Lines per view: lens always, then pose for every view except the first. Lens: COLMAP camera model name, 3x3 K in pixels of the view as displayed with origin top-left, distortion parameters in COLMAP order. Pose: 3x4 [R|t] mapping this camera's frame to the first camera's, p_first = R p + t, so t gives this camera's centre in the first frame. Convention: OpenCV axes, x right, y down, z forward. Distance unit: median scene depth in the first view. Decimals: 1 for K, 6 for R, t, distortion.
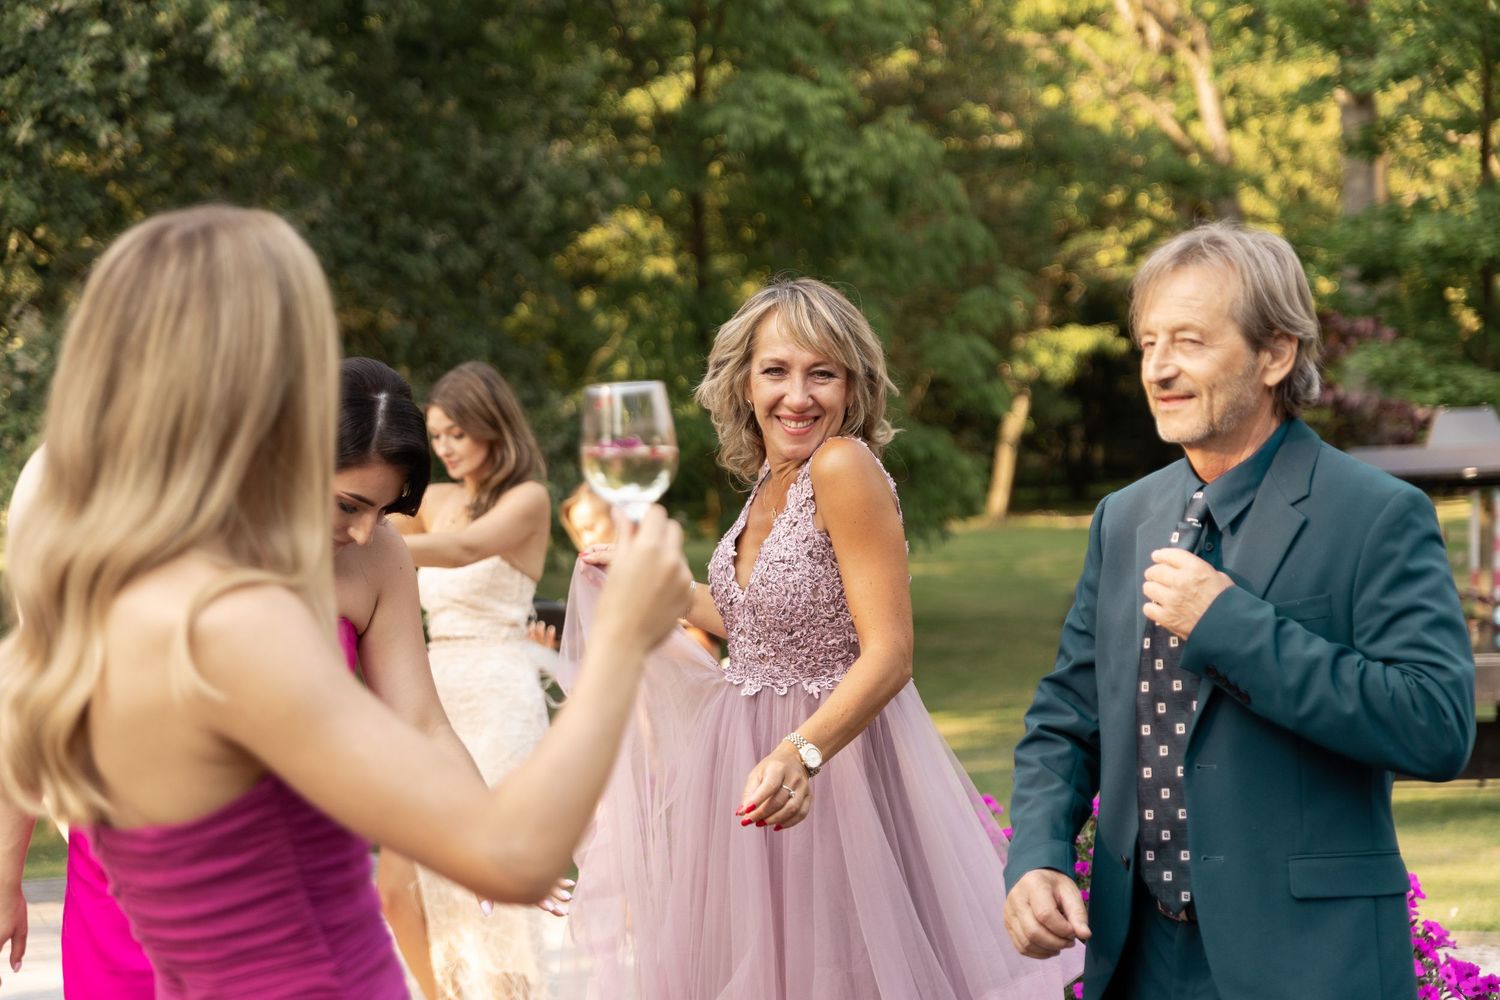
lens RADIAL K [[2912.6, 0, 742.8], [0, 2912.6, 492.6], [0, 0, 1]] dist [0.011895, 0.000000]
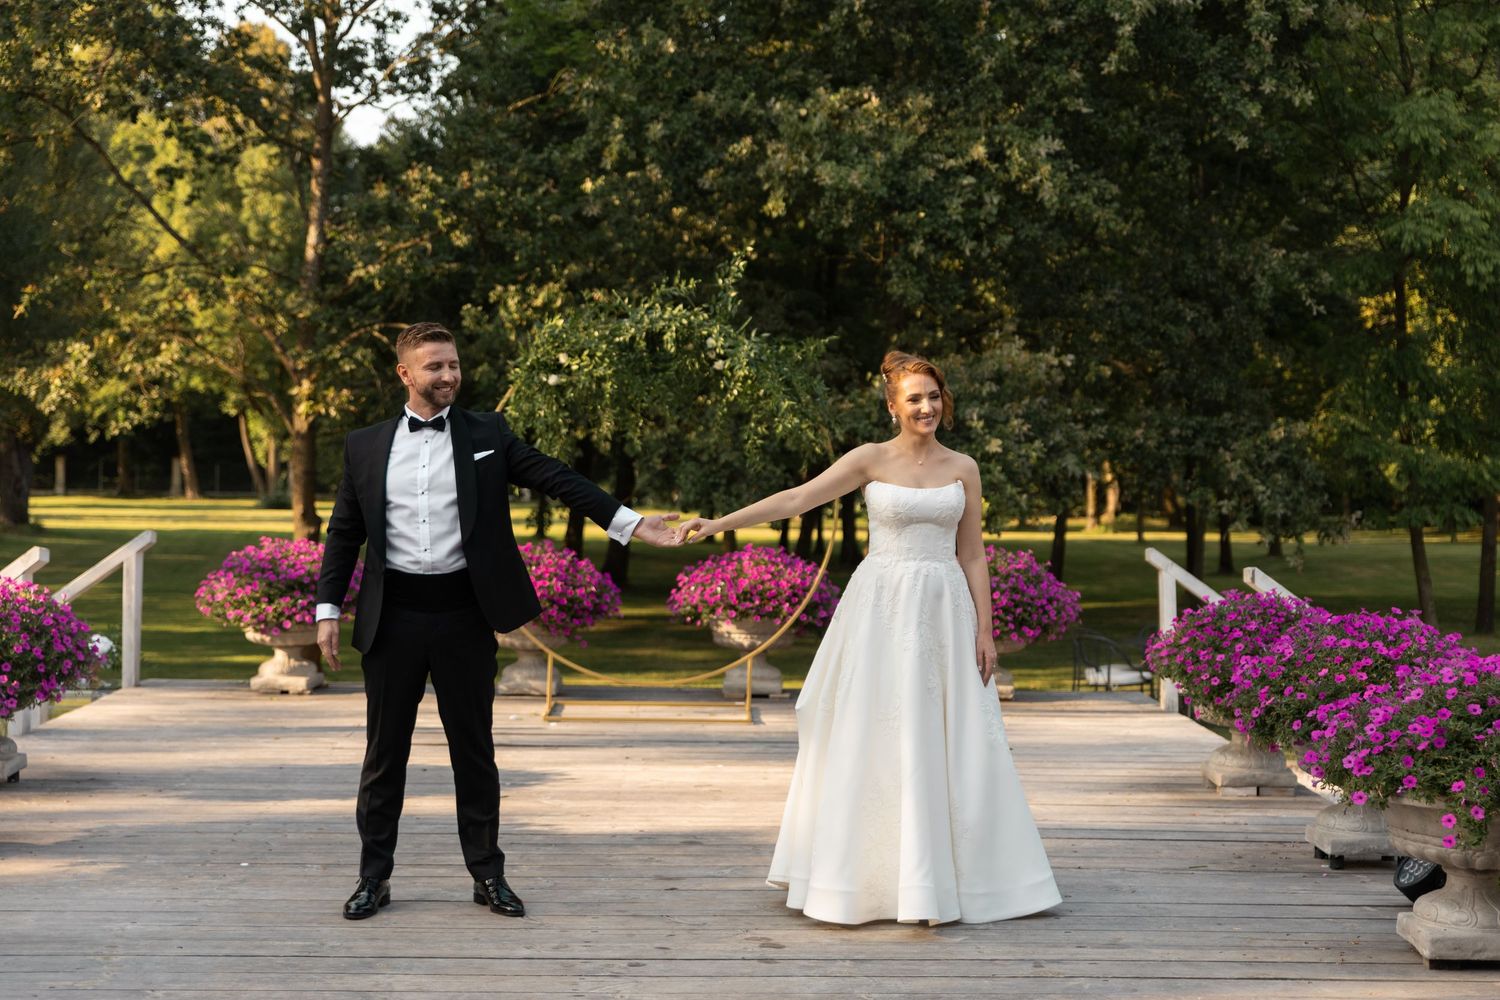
lens RADIAL K [[2371.5, 0, 757.7], [0, 2371.5, 498.2], [0, 0, 1]] dist [-0.026073, 0.000000]
pose [[0.946860, 0.033101, -0.319940, 0.083619], [-0.032990, 0.999439, 0.005767, 0.007133], [0.319951, 0.005094, 0.947420, -0.235640]]
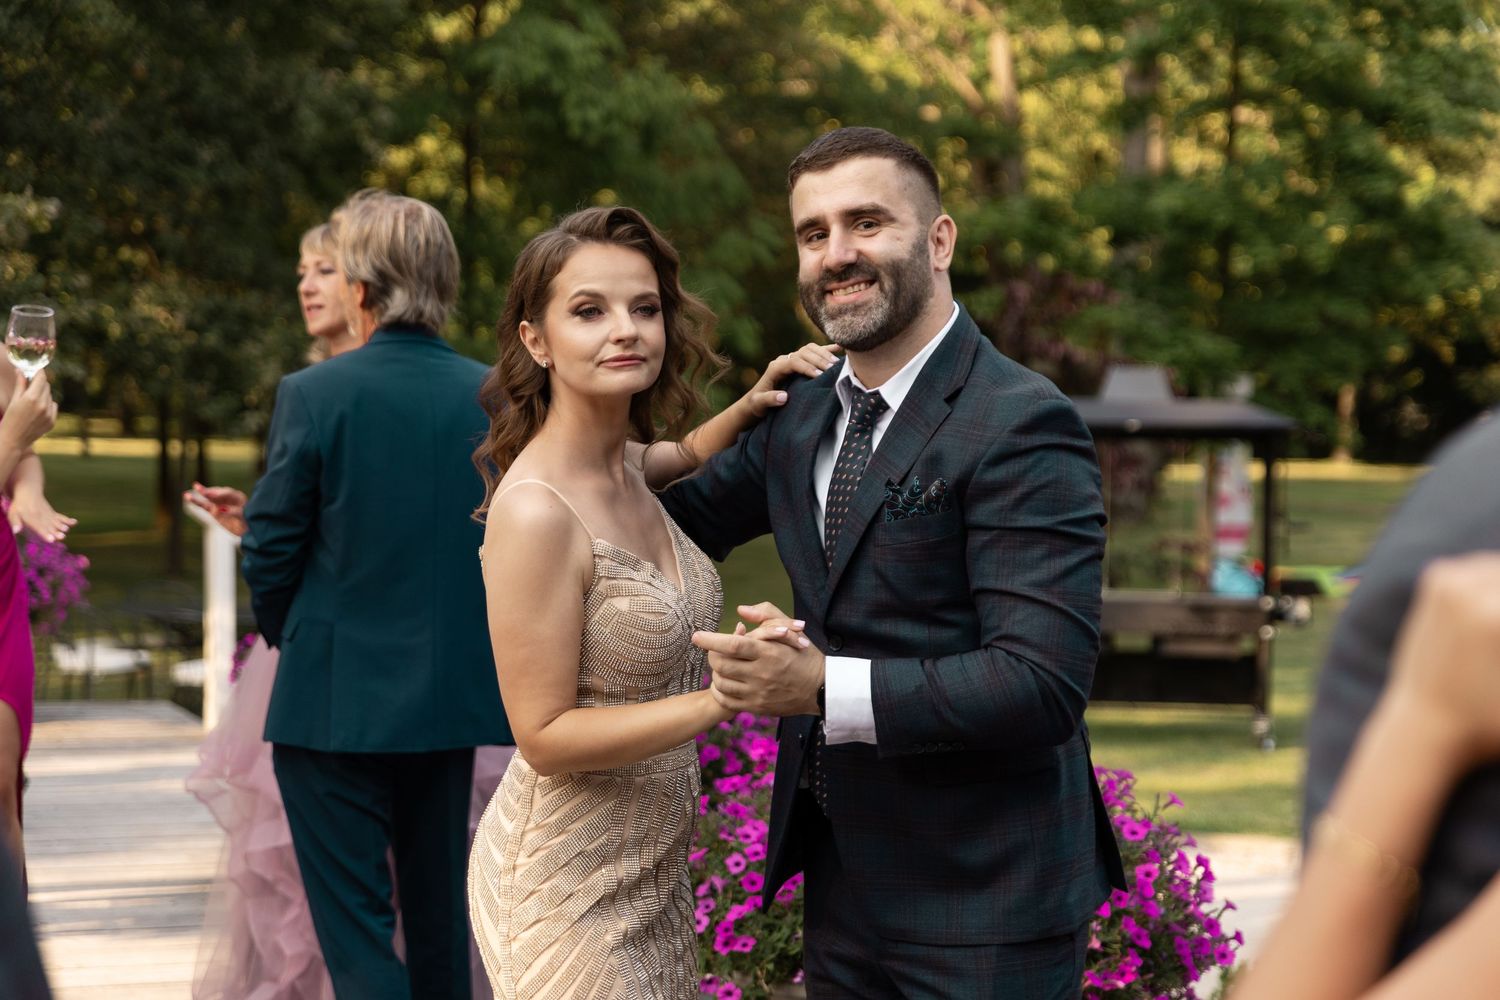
lens RADIAL K [[2912.6, 0, 761.3], [0, 2912.6, 484.8], [0, 0, 1]] dist [0.011895, 0.000000]
pose [[0.996261, 0.052621, 0.068526, 0.032861], [-0.054004, 0.998370, 0.018490, 0.003492], [-0.067442, -0.022122, 0.997478, -0.089504]]
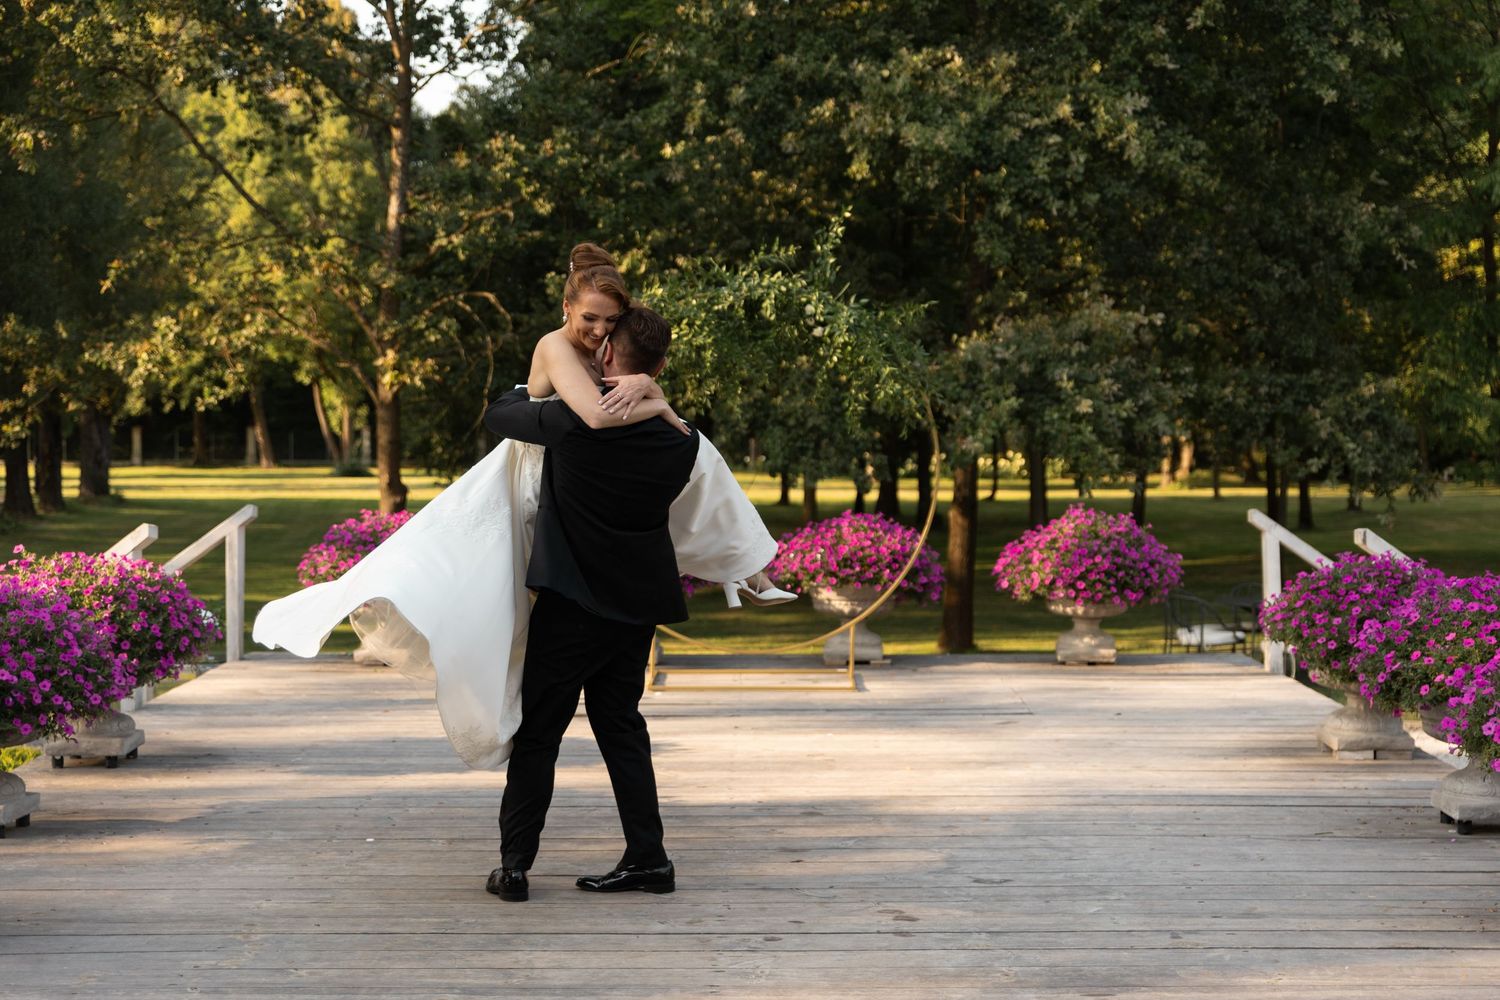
lens RADIAL K [[2371.5, 0, 752.6], [0, 2371.5, 507.1], [0, 0, 1]] dist [-0.026073, 0.000000]
pose [[0.936926, 0.027252, -0.348464, 0.072724], [-0.019060, 0.999456, 0.026916, 0.005199], [0.349008, -0.018577, 0.936936, -0.237586]]
